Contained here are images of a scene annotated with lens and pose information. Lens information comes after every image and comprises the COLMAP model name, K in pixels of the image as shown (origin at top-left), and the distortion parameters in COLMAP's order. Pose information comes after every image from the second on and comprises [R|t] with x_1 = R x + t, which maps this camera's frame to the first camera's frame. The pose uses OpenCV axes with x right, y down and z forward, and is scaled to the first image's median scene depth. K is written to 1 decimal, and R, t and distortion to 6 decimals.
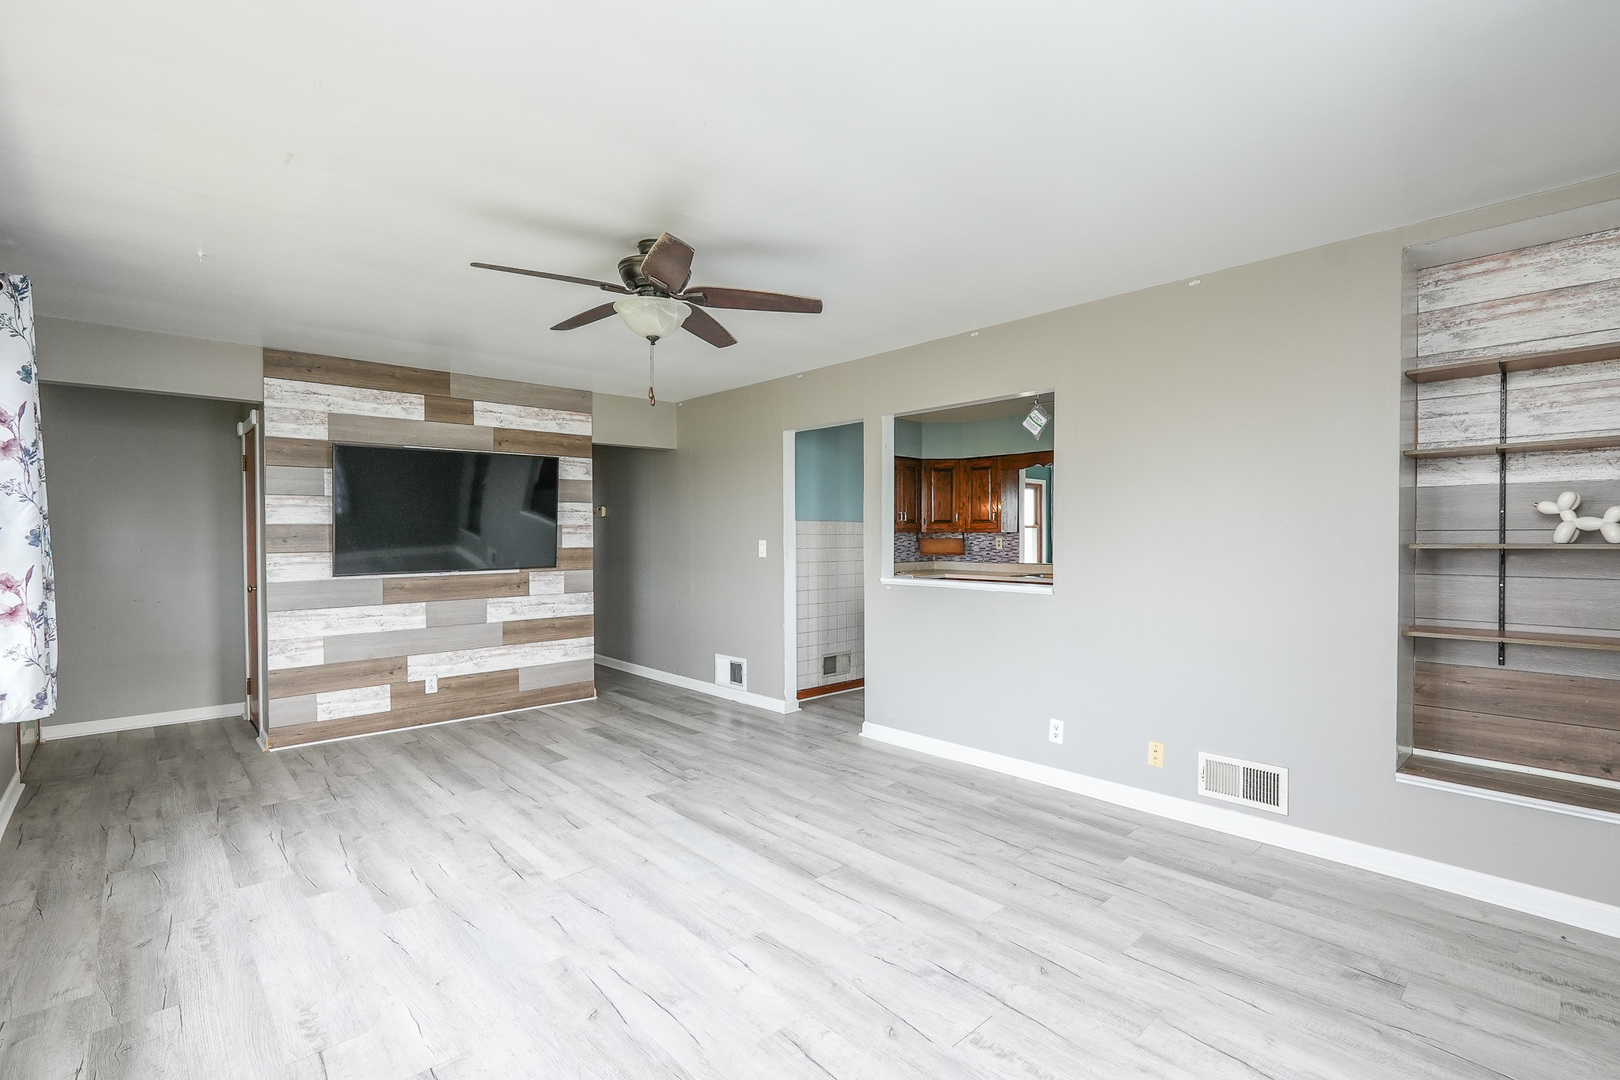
lens RADIAL K [[739.2, 0, 806.9], [0, 739.2, 541.1], [0, 0, 1]] dist [-0.017705, 0.008369]
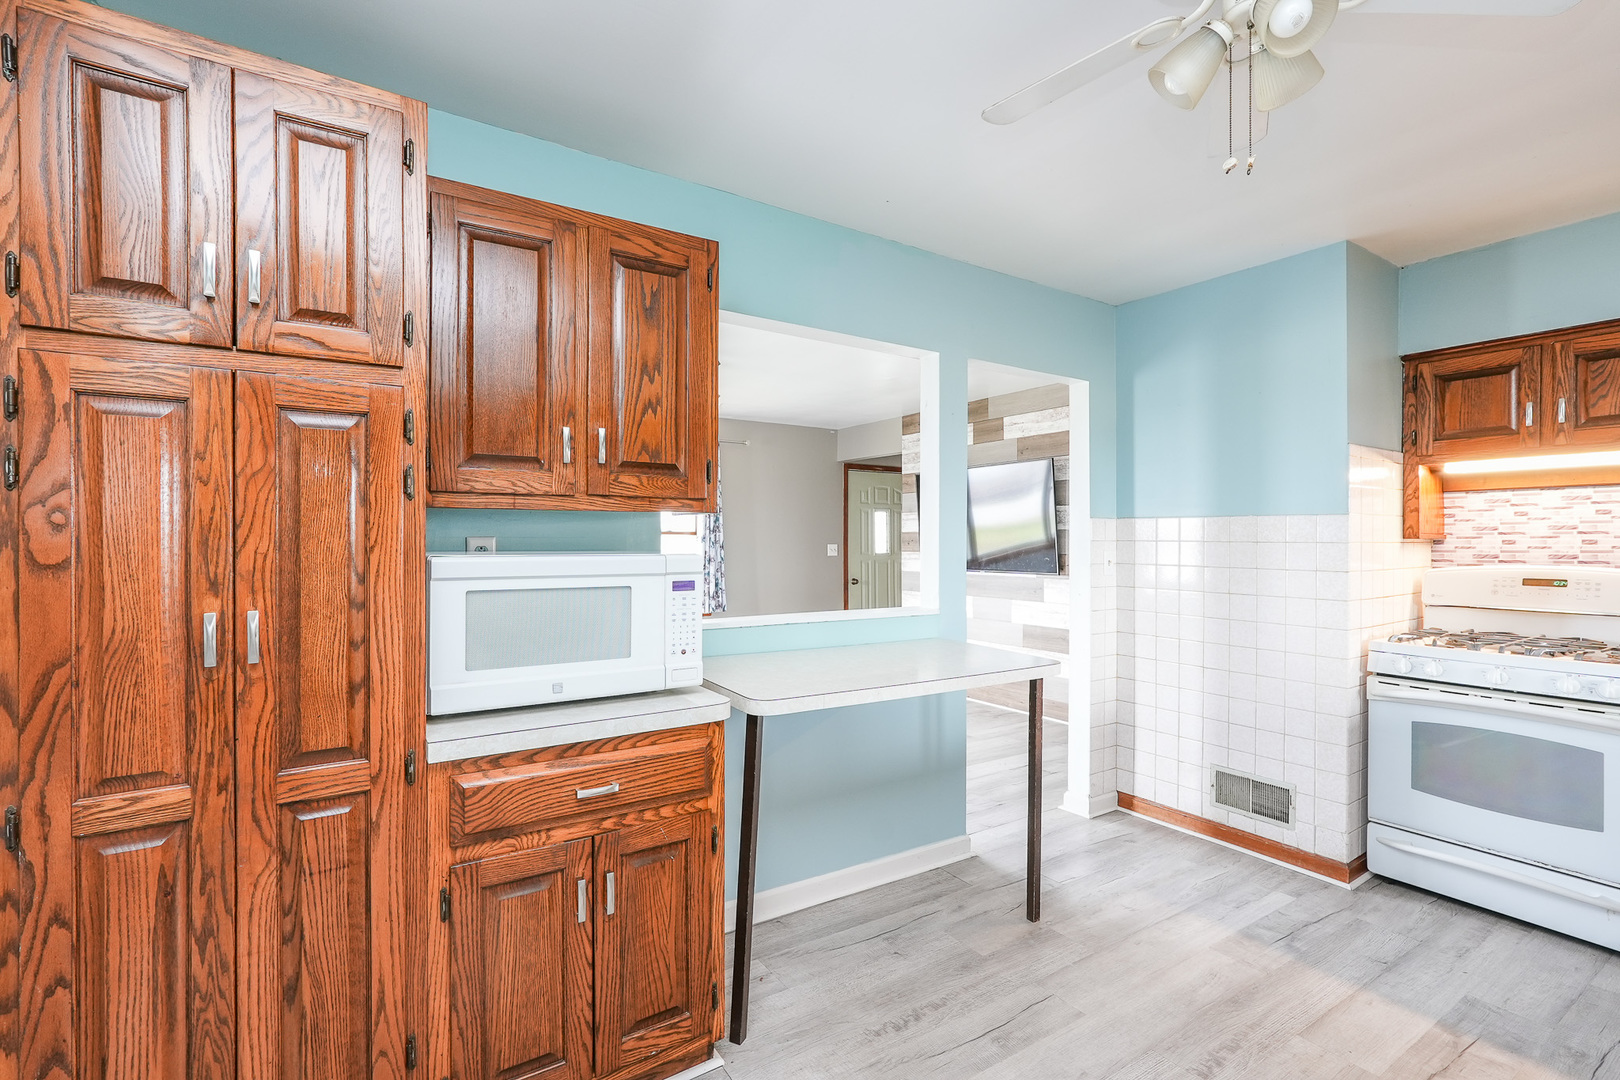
lens RADIAL K [[739.2, 0, 811.7], [0, 739.2, 539.5], [0, 0, 1]] dist [-0.017705, 0.008369]
pose [[-0.160584, 0.001917, -0.987020, 0.940589], [-0.013536, 0.999900, 0.004144, -0.013827], [0.986929, 0.014025, -0.160542, 1.245457]]
